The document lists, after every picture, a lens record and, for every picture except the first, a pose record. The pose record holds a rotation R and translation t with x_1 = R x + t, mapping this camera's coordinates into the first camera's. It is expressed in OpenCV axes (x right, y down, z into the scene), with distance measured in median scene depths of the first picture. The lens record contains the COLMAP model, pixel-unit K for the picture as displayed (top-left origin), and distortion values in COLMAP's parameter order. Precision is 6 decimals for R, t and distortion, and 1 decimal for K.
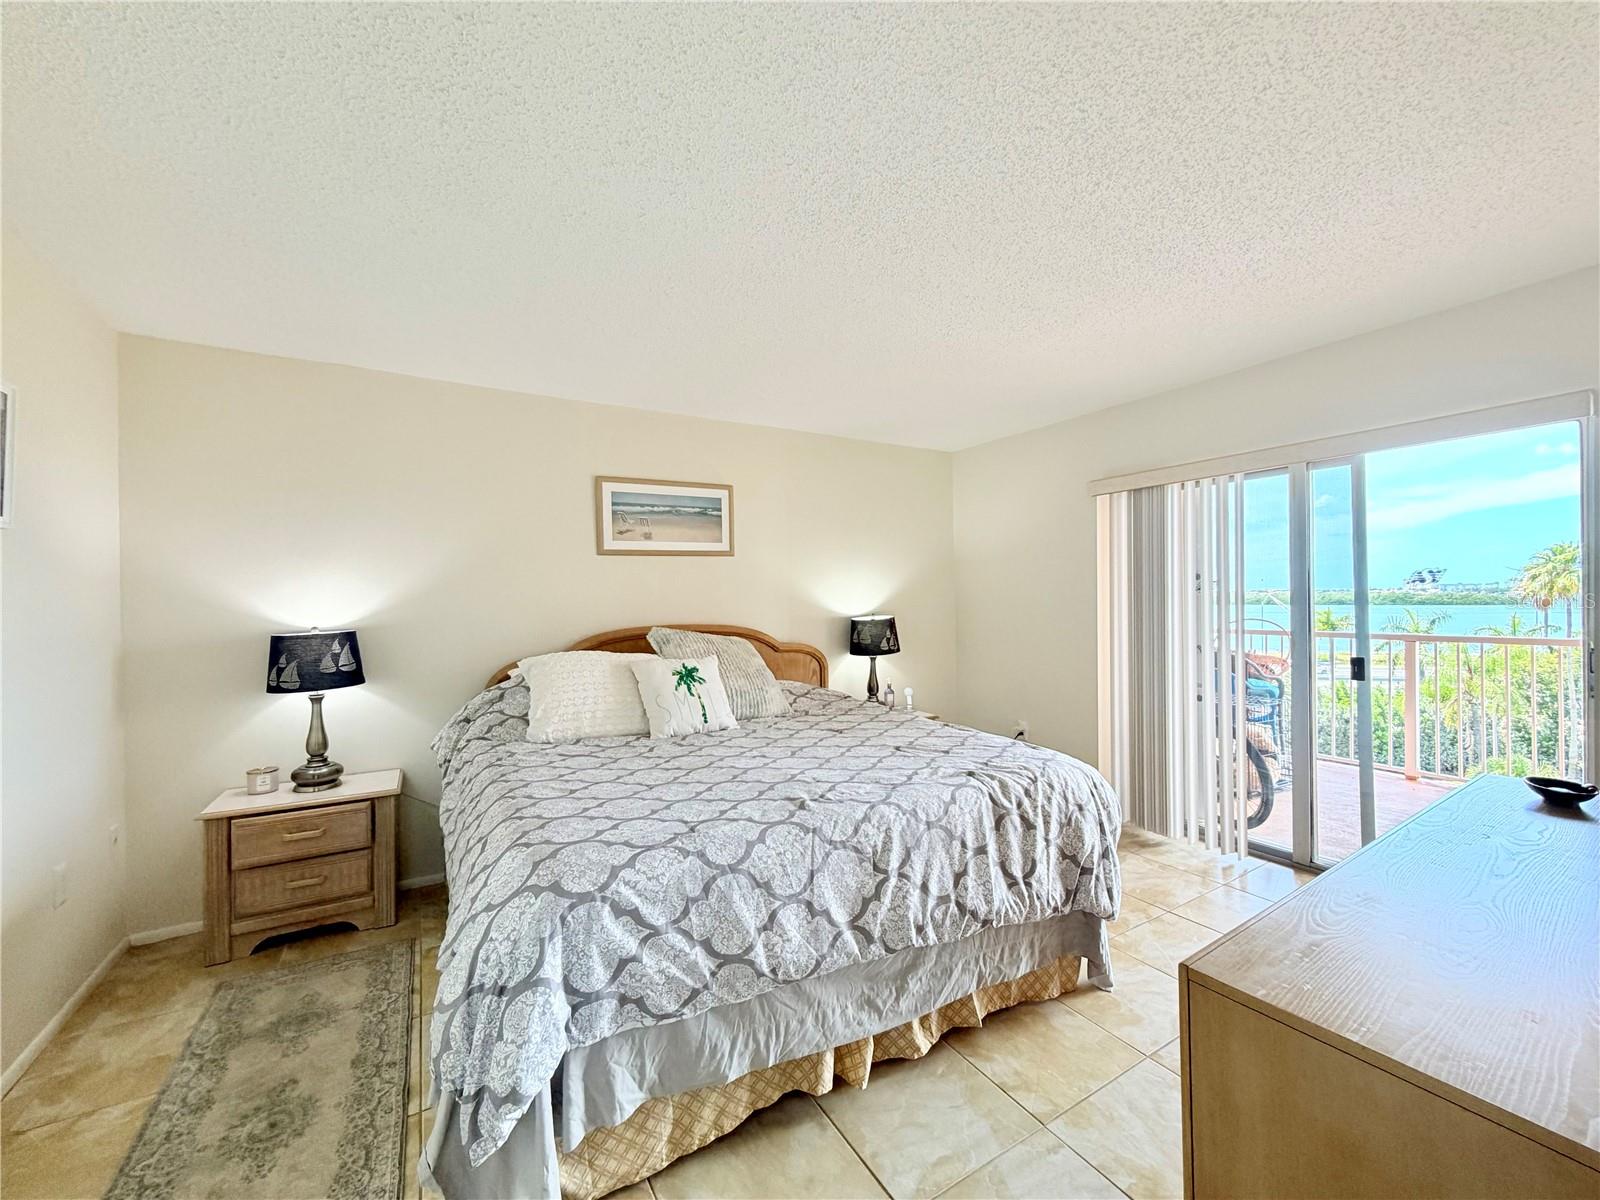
lens RADIAL K [[640.7, 0, 806.2], [0, 640.7, 599.6], [0, 0, 1]] dist [-0.000856, 0.000767]
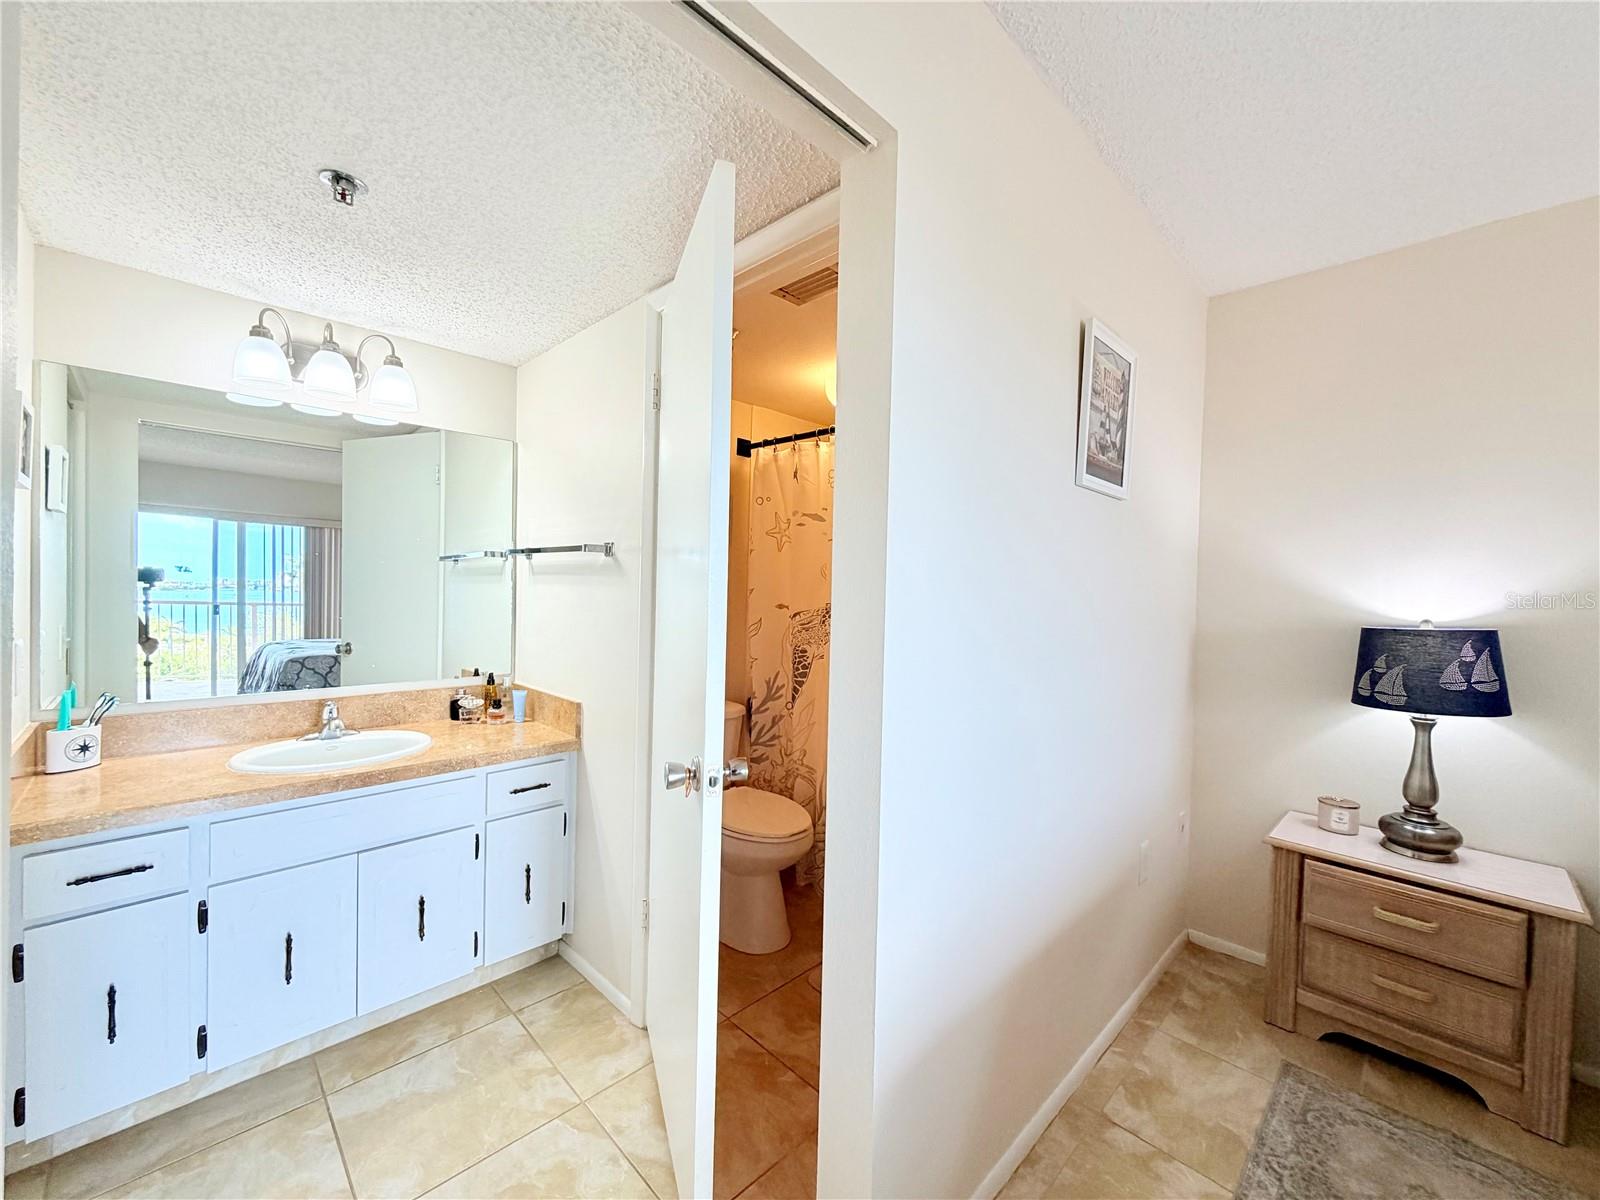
lens RADIAL K [[640.7, 0, 806.2], [0, 640.7, 599.6], [0, 0, 1]] dist [-0.000856, 0.000767]
pose [[0.242665, 0.029871, -0.969650, -0.273038], [-0.030421, 0.999269, 0.023170, 0.026238], [0.969633, 0.023875, 0.243396, 0.194719]]
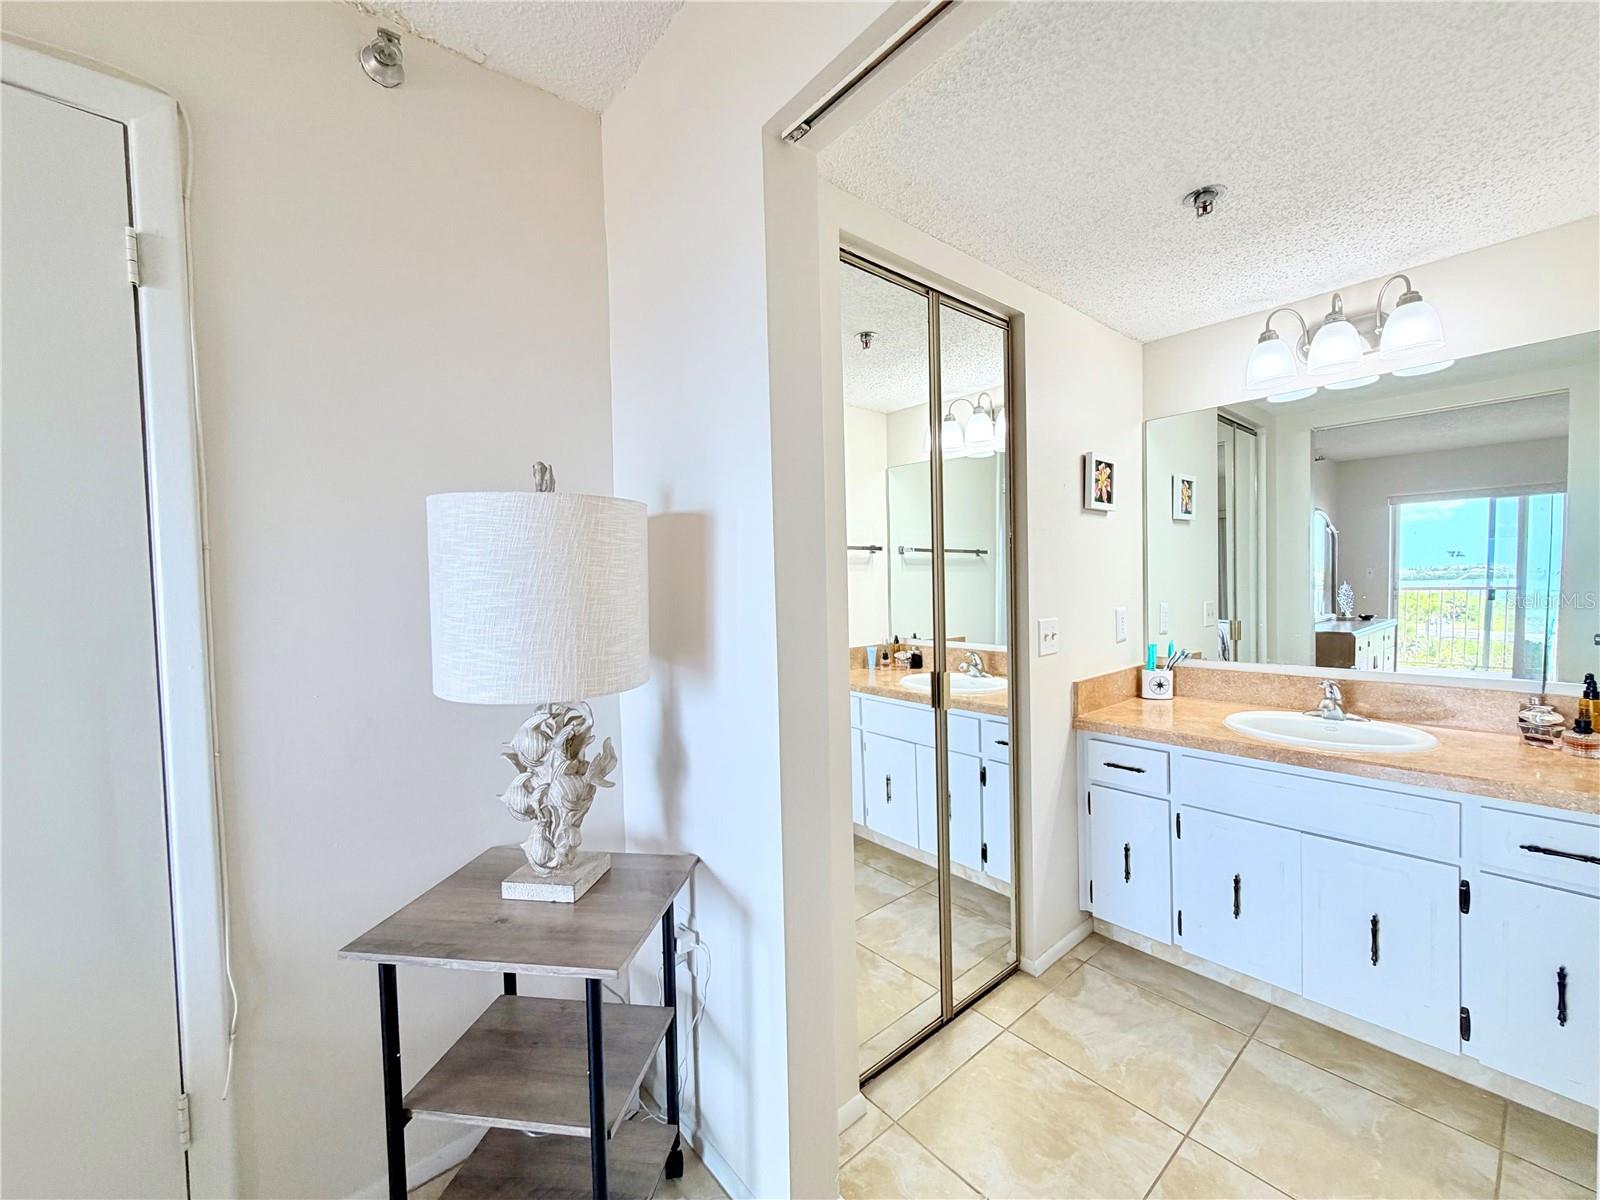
lens RADIAL K [[635.1, 0, 800.0], [0, 635.1, 600.0], [0, 0, 1]] dist [0.001104, 0.000046]
pose [[-0.986697, 0.039349, -0.157736, -0.417447], [0.033555, 0.998667, 0.039233, 0.037175], [0.159069, 0.033418, -0.986702, 0.460642]]
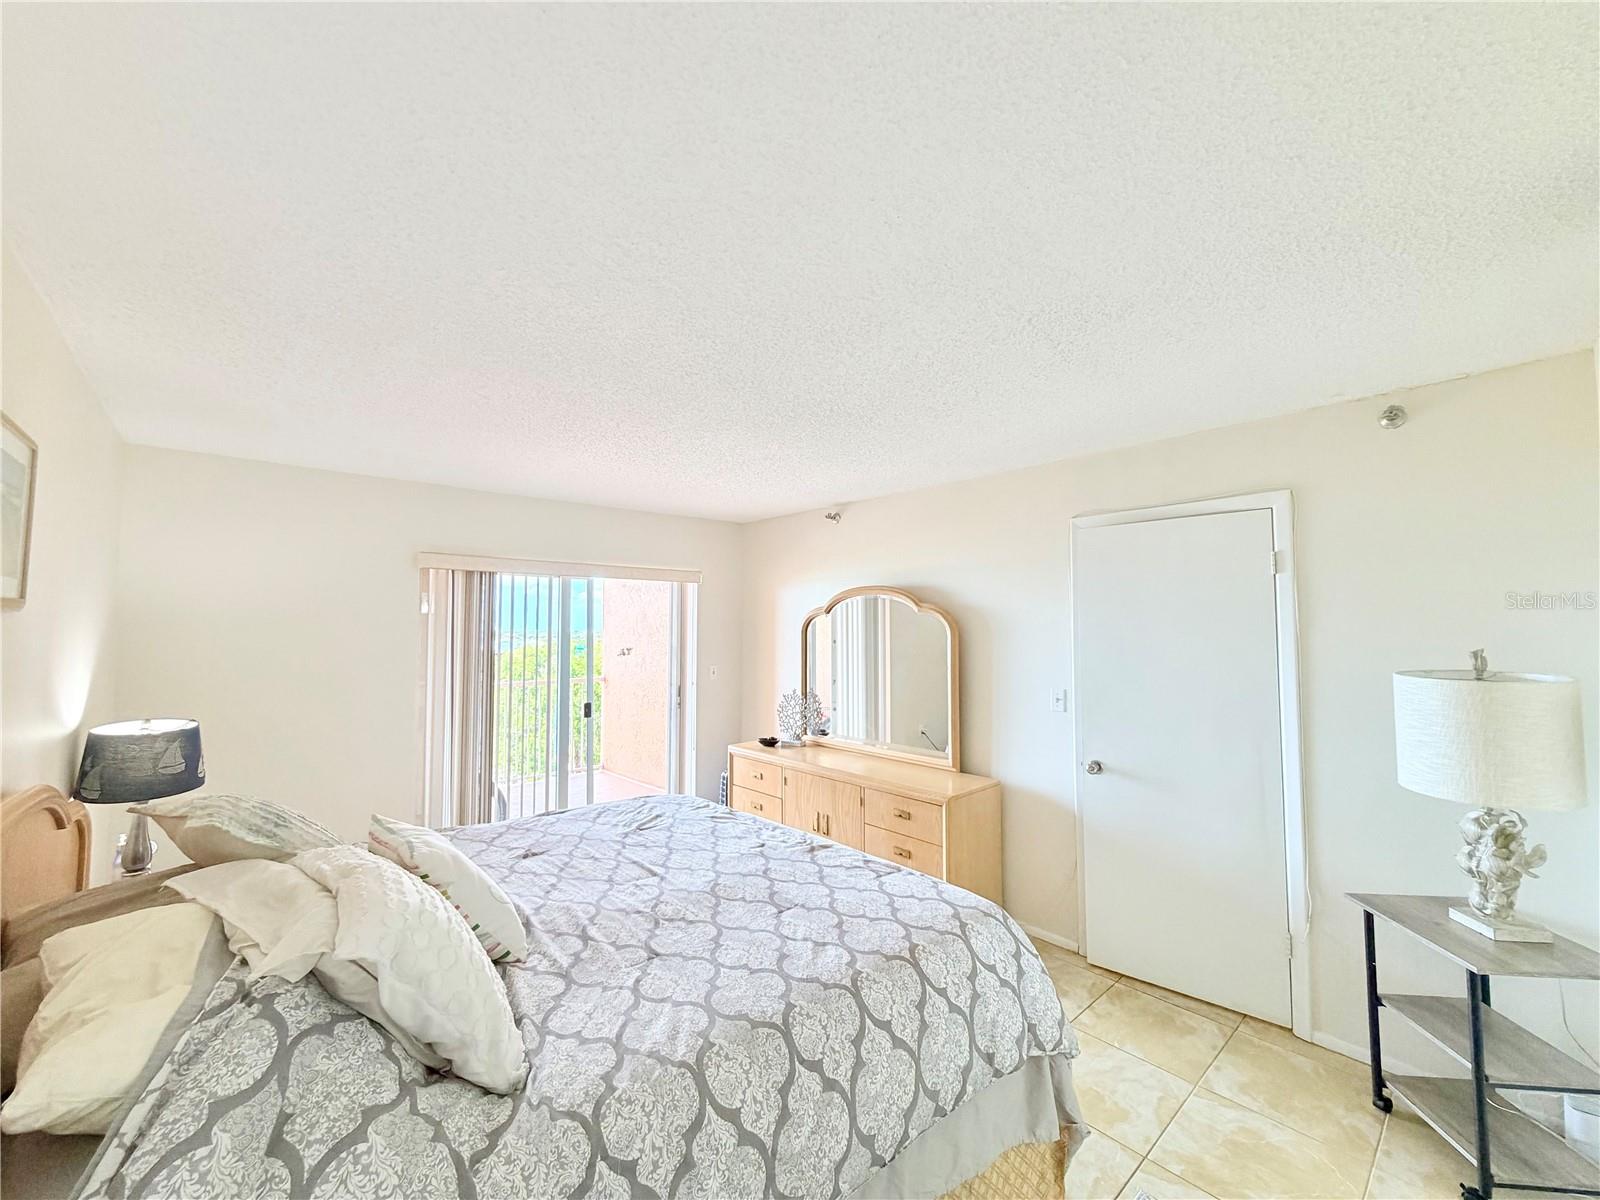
lens RADIAL K [[639.2, 0, 808.8], [0, 639.2, 601.4], [0, 0, 1]] dist [-0.001543, 0.000616]
pose [[-0.187345, 0.056613, 0.980661, -0.871430], [0.011854, 0.998395, -0.055372, -0.071456], [-0.982223, 0.001251, -0.187715, 0.849020]]
